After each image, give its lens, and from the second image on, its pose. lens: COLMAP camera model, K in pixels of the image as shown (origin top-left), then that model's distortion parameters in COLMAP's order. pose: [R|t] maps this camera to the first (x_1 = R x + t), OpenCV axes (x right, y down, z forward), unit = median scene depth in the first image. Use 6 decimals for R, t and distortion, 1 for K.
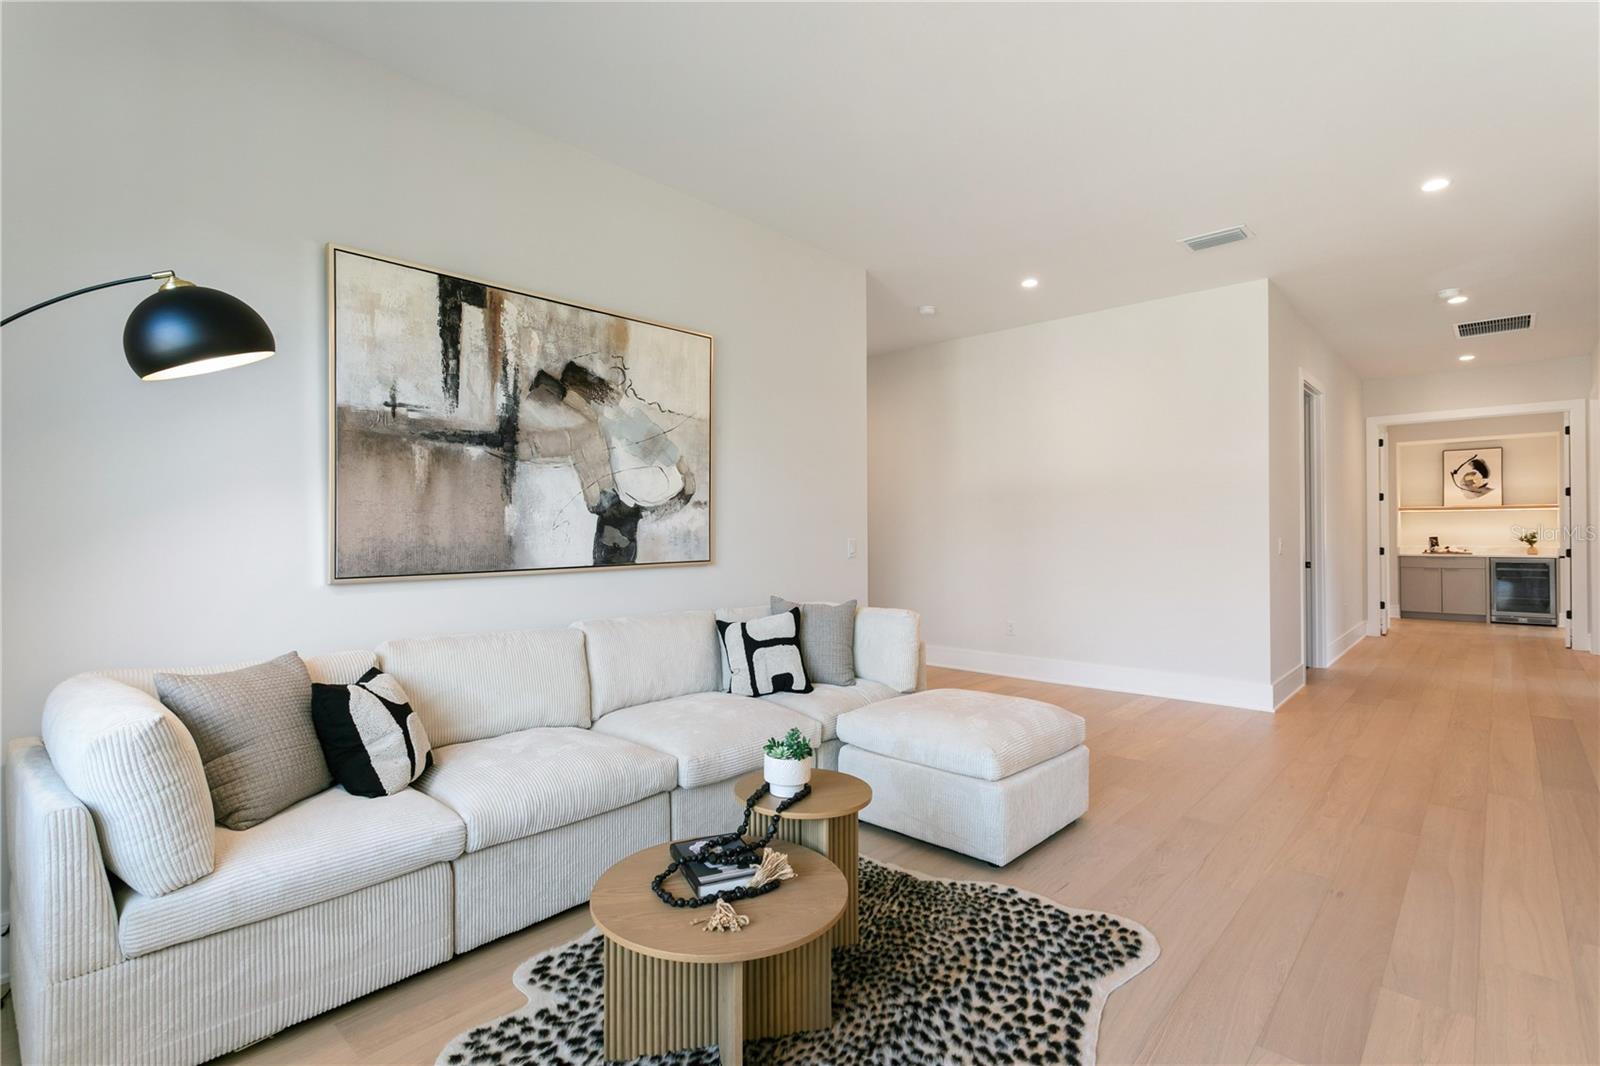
lens RADIAL K [[760.7, 0, 776.5], [0, 760.7, 532.8], [0, 0, 1]] dist [0.010060, 0.000314]
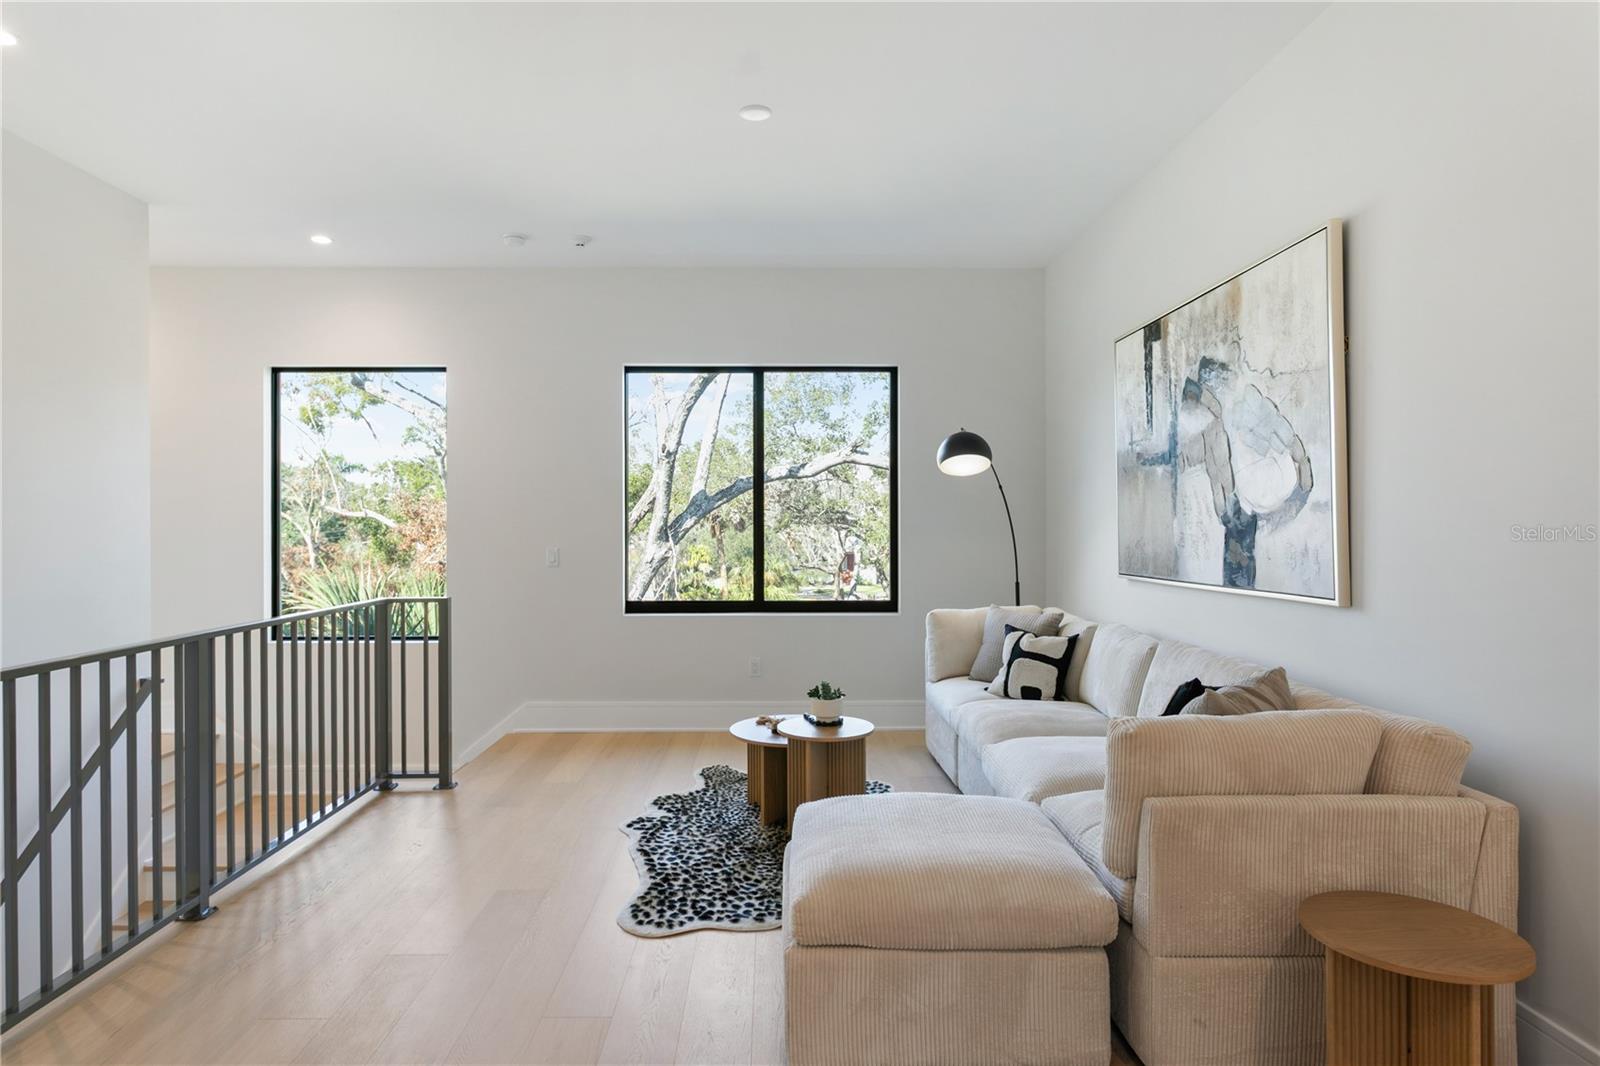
lens RADIAL K [[970.0, 0, 798.6], [0, 970.0, 524.9], [0, 0, 1]] dist [-0.000913, -0.000068]
pose [[-0.713491, 0.007213, -0.700627, 1.234235], [0.004987, 0.999974, 0.005216, -0.046677], [0.700646, 0.000228, -0.713509, 2.080532]]
